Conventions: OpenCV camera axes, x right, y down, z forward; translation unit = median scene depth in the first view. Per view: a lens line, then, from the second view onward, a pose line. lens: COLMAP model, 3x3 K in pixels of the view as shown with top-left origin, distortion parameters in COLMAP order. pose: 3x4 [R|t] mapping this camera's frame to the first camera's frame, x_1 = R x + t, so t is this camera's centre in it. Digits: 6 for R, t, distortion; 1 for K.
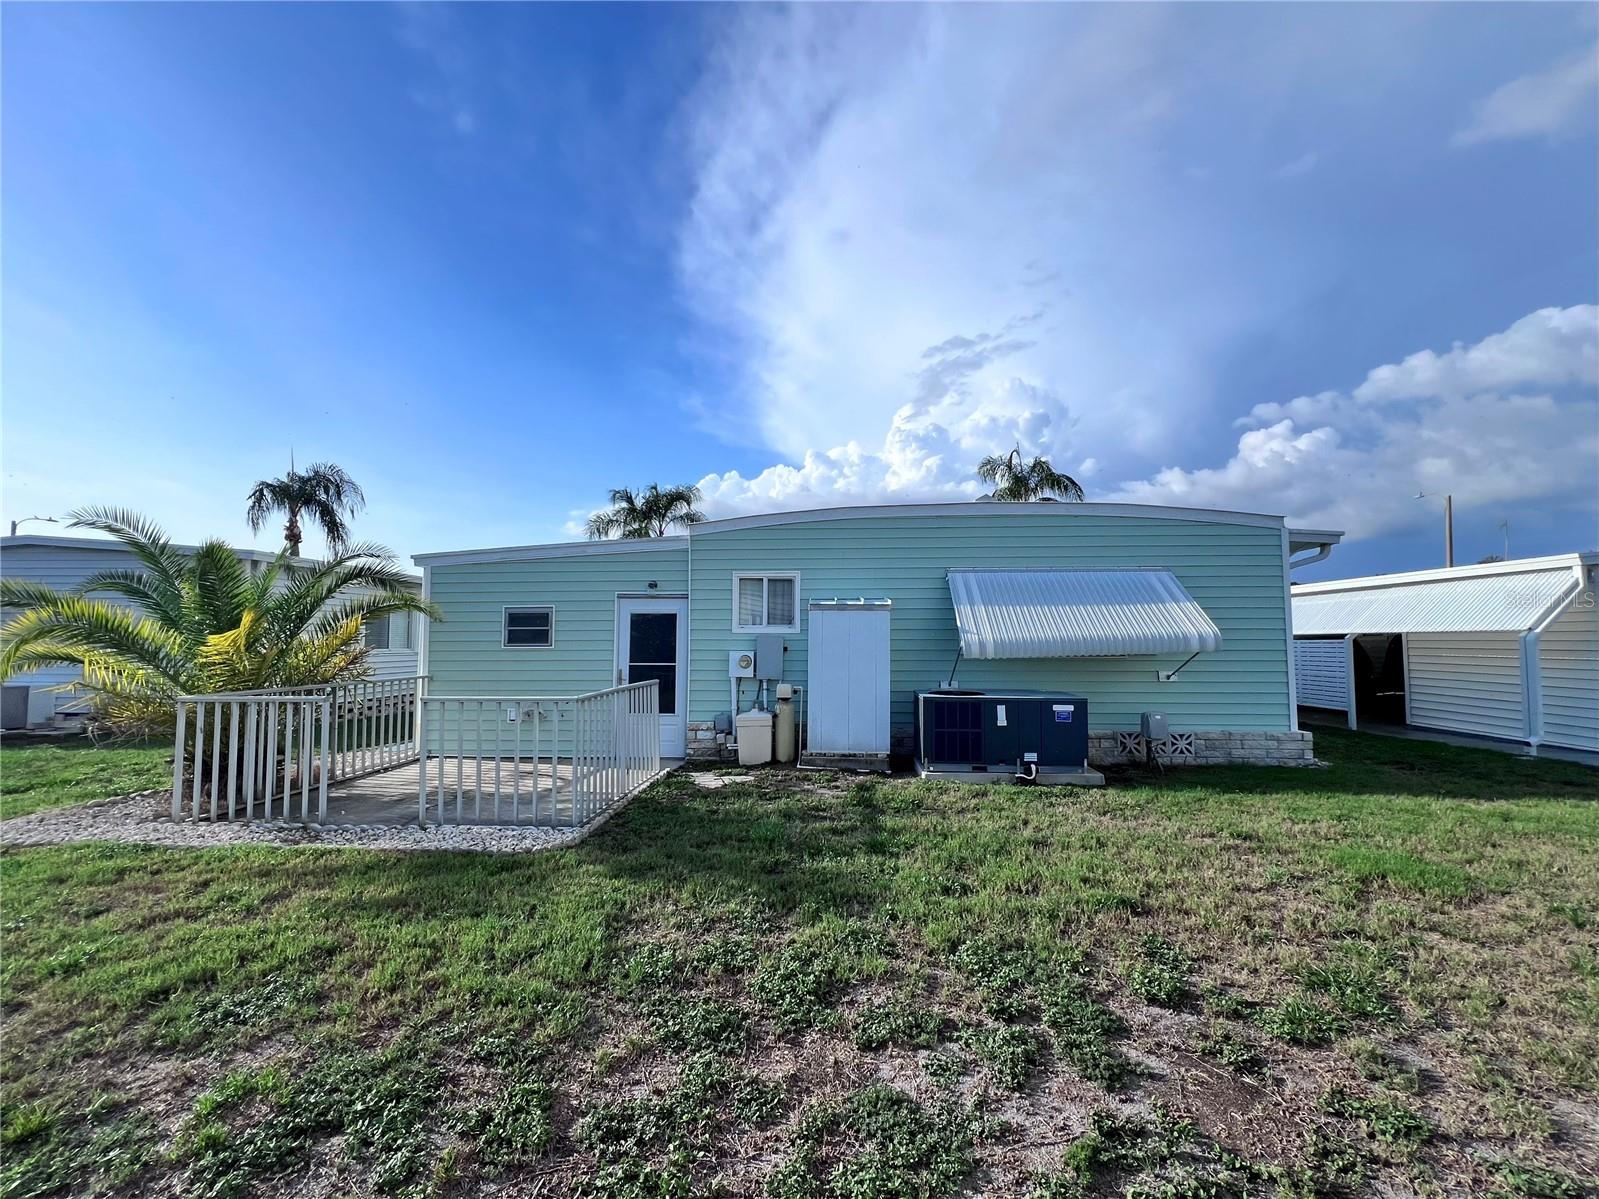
lens RADIAL K [[657.1, 0, 799.5], [0, 657.1, 599.5], [0, 0, 1]] dist [-0.000857, -0.000602]
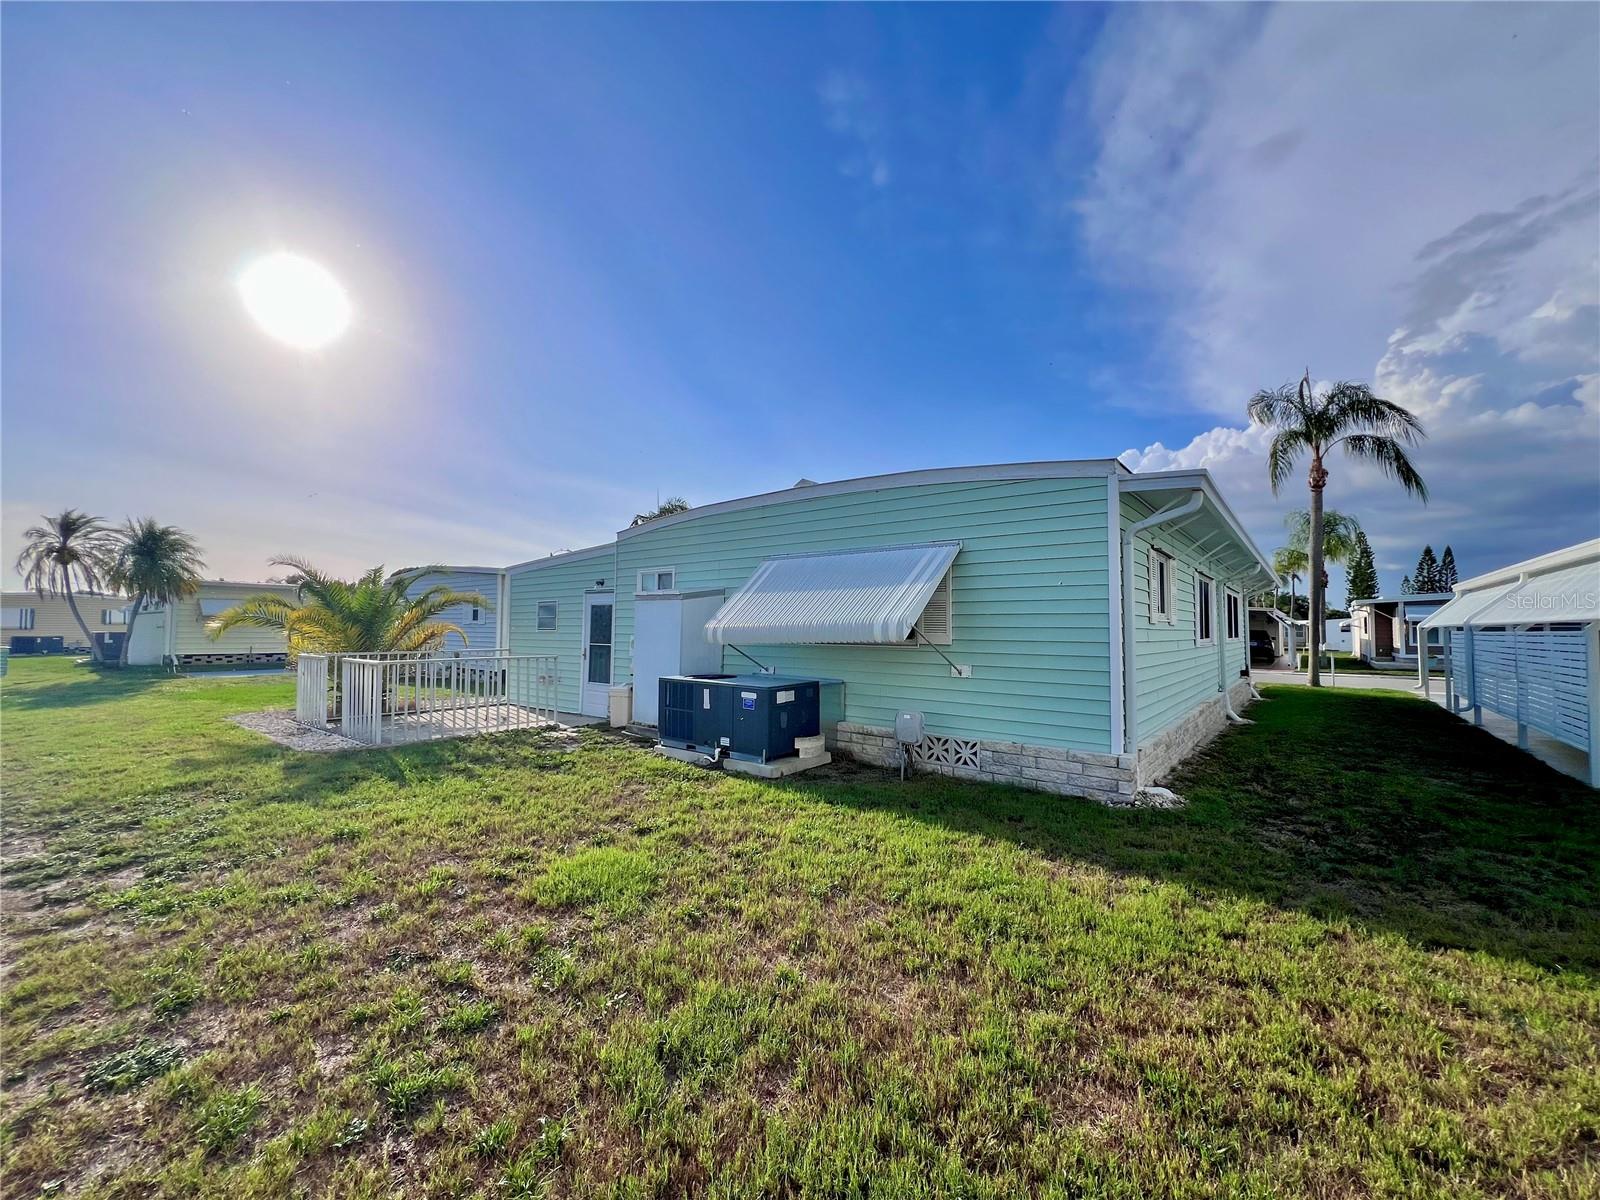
lens RADIAL K [[630.9, 0, 806.7], [0, 630.9, 604.0], [0, 0, 1]] dist [0.000139, 0.000237]
pose [[0.824282, -0.015365, -0.565971, 0.793791], [0.028887, 0.999471, 0.014938, 0.012514], [0.565442, -0.028662, 0.824290, 0.213938]]
